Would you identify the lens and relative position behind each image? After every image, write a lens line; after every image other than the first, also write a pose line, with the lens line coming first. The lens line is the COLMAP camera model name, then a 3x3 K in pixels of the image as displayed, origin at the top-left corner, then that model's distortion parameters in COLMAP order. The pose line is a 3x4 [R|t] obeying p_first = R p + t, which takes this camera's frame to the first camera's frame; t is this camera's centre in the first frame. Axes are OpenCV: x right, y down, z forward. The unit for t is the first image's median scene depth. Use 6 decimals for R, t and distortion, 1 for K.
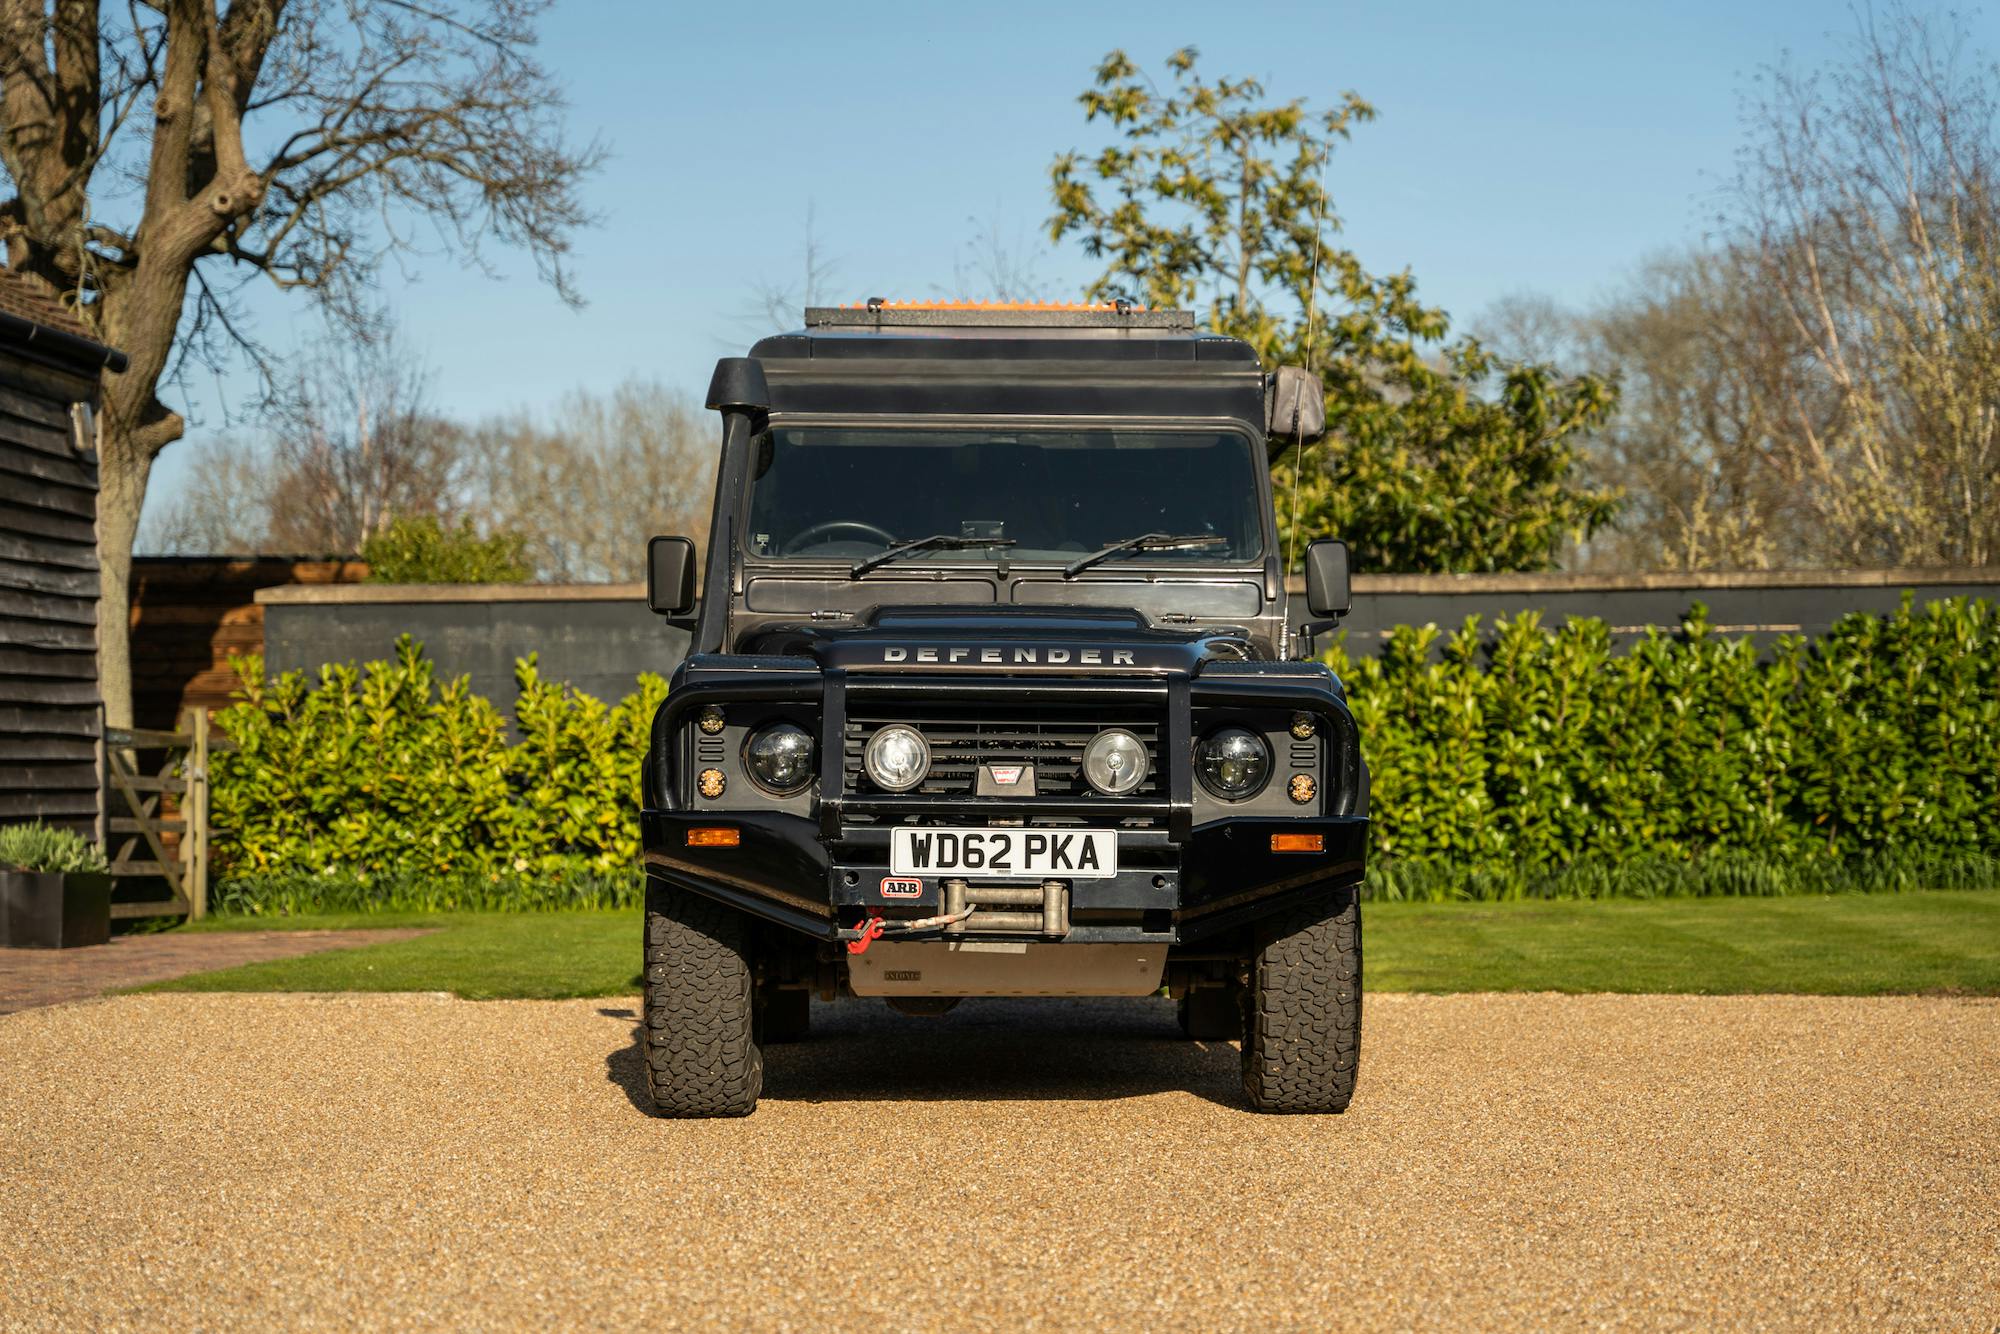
lens RADIAL K [[4459.0, 0, 999.8], [0, 4459.0, 658.3], [0, 0, 1]] dist [0.059848, 0.000000]
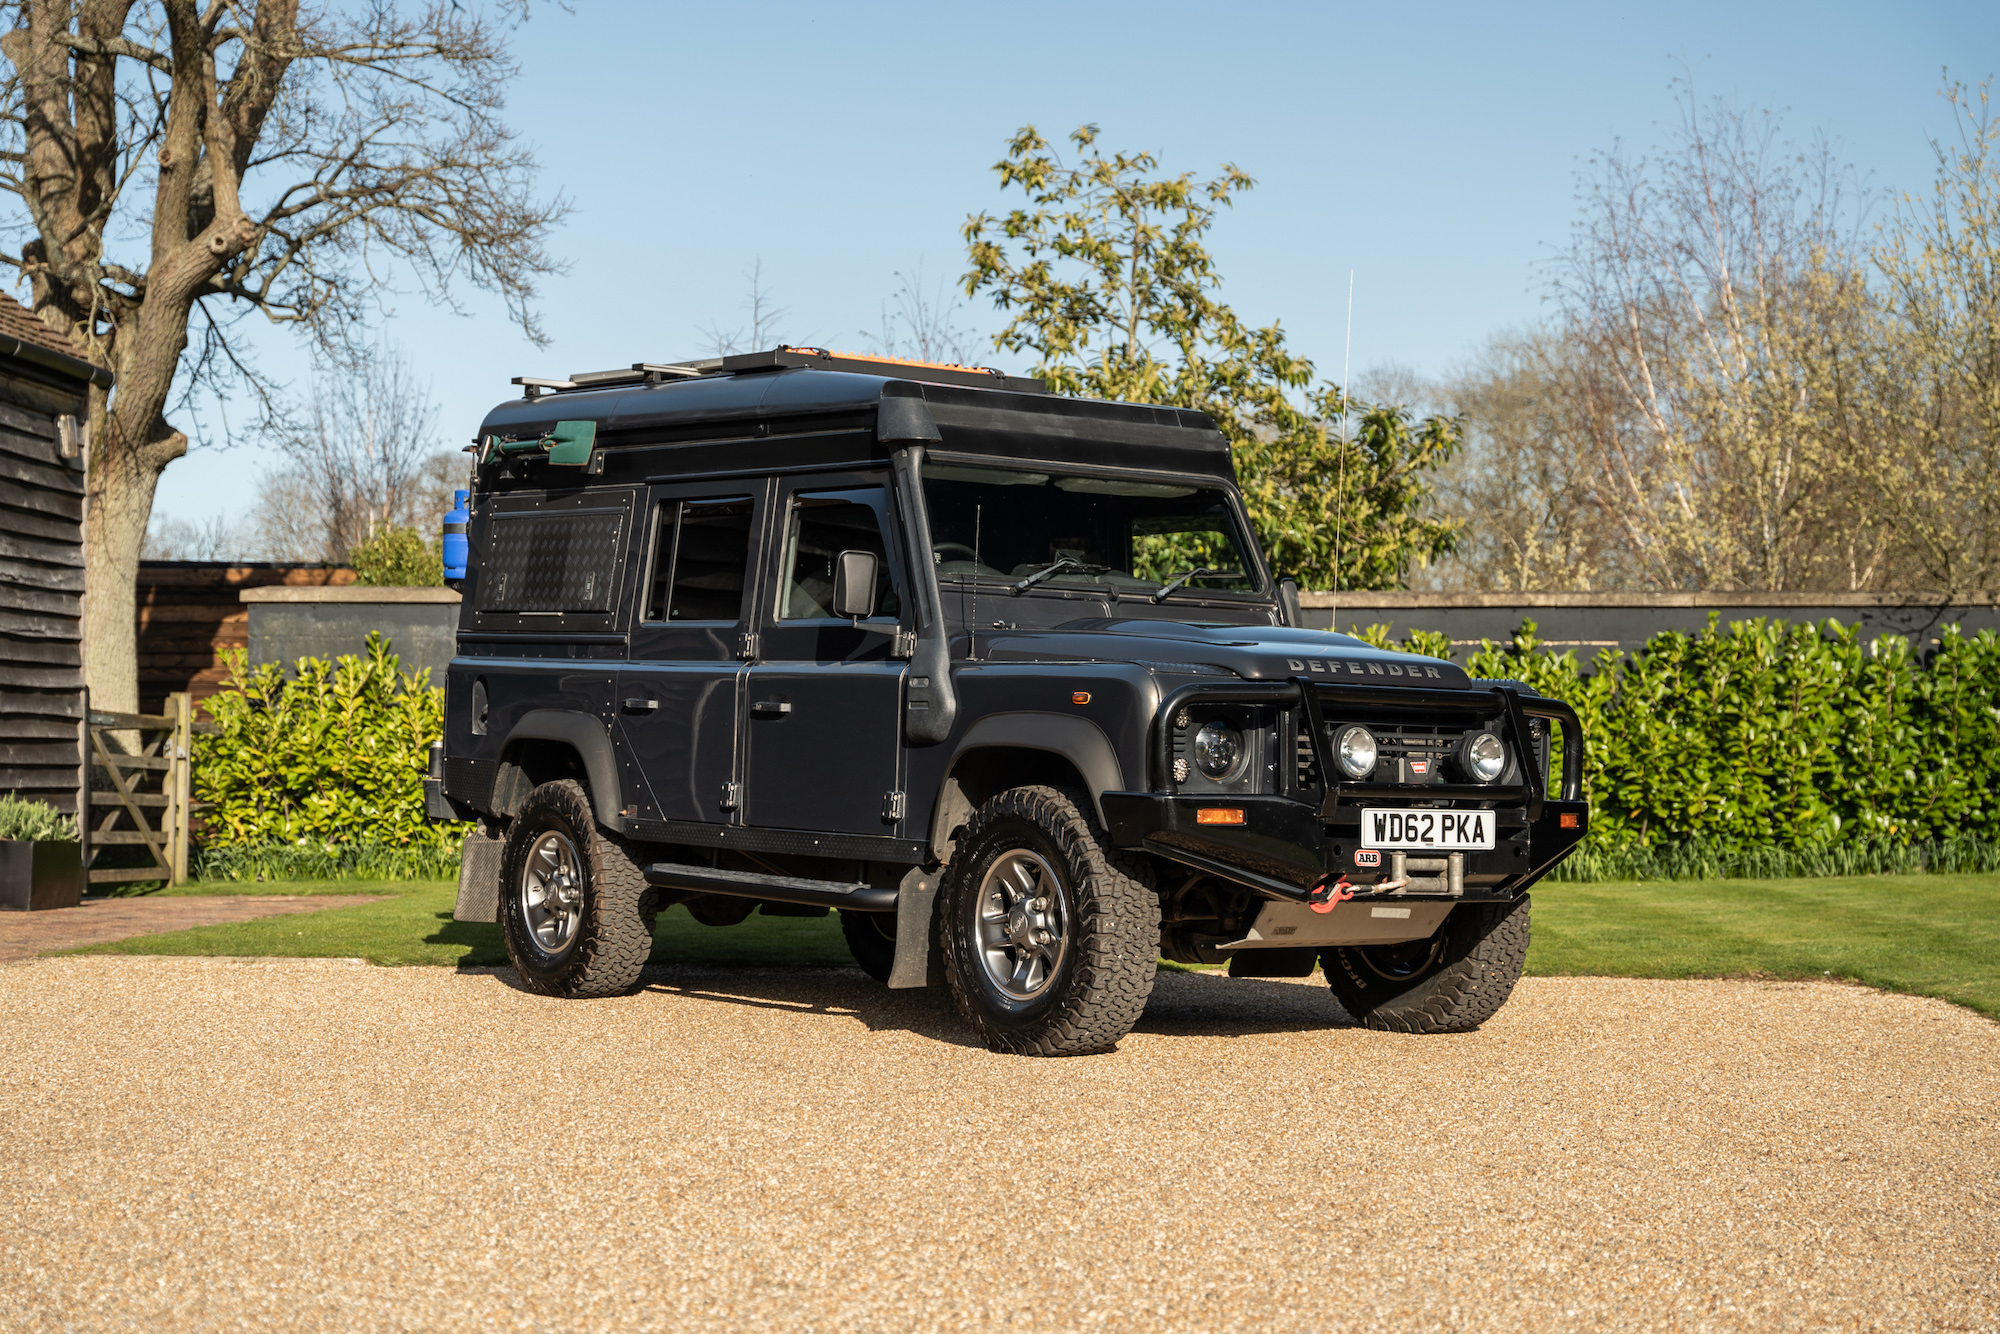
lens RADIAL K [[3613.3, 0, 1038.1], [0, 3613.3, 649.9], [0, 0, 1]] dist [0.017872, 0.000000]
pose [[0.999718, 0.014602, 0.018711, 0.016139], [-0.014483, 0.999874, -0.006481, 0.002807], [-0.018803, 0.006208, 0.999804, 0.092904]]
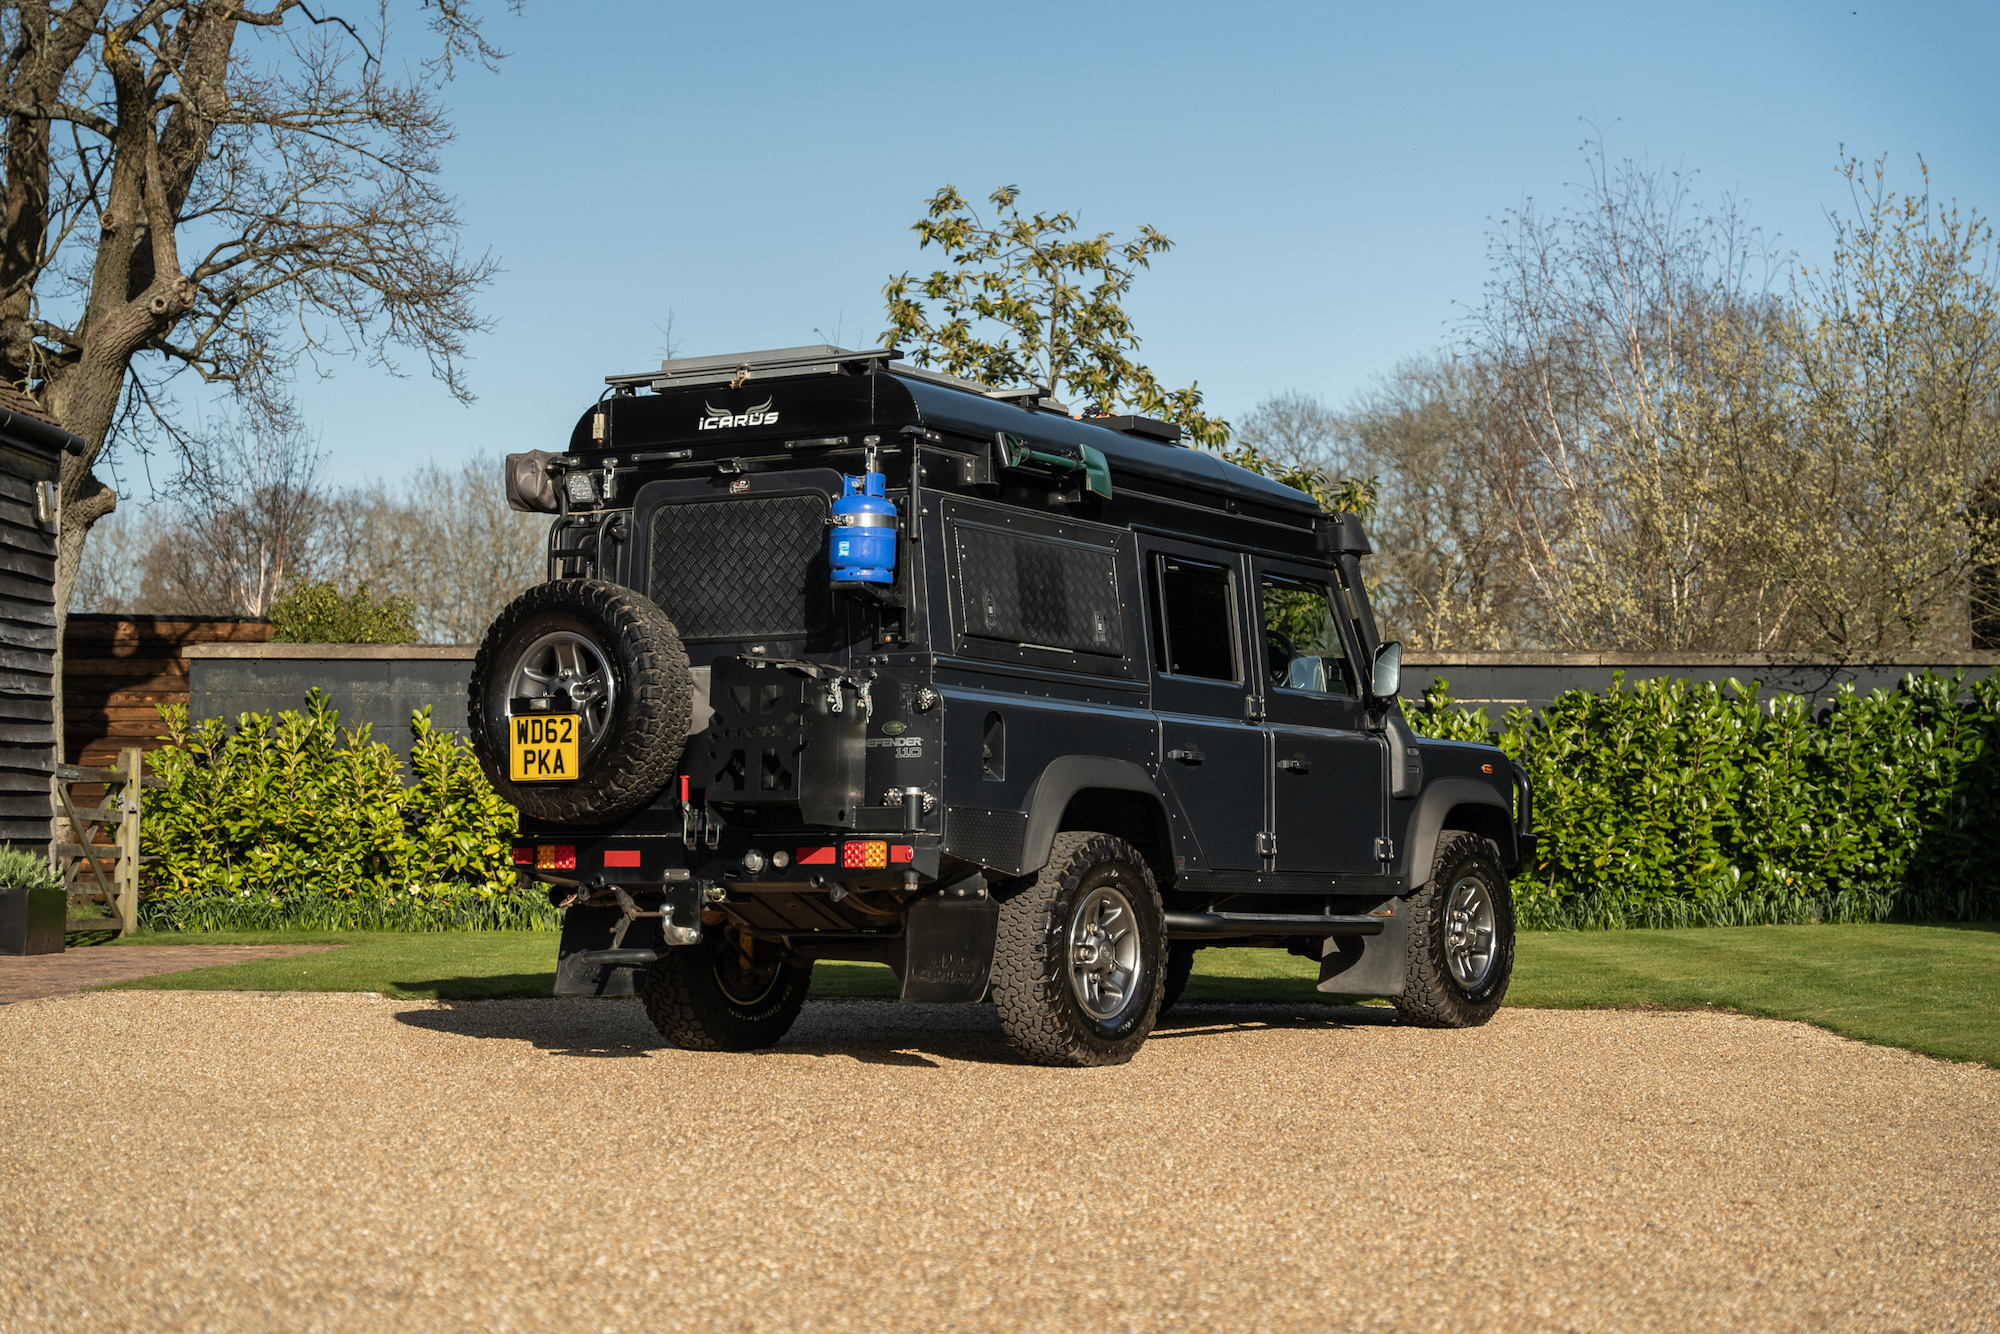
lens RADIAL K [[4218.0, 0, 1052.9], [0, 4218.0, 663.9], [0, 0, 1]] dist [0.021141, 0.000000]
pose [[0.997911, 0.017010, 0.062325, -0.012546], [-0.016146, 0.999767, -0.014329, 0.001083], [-0.062554, 0.013293, 0.997953, -0.087689]]
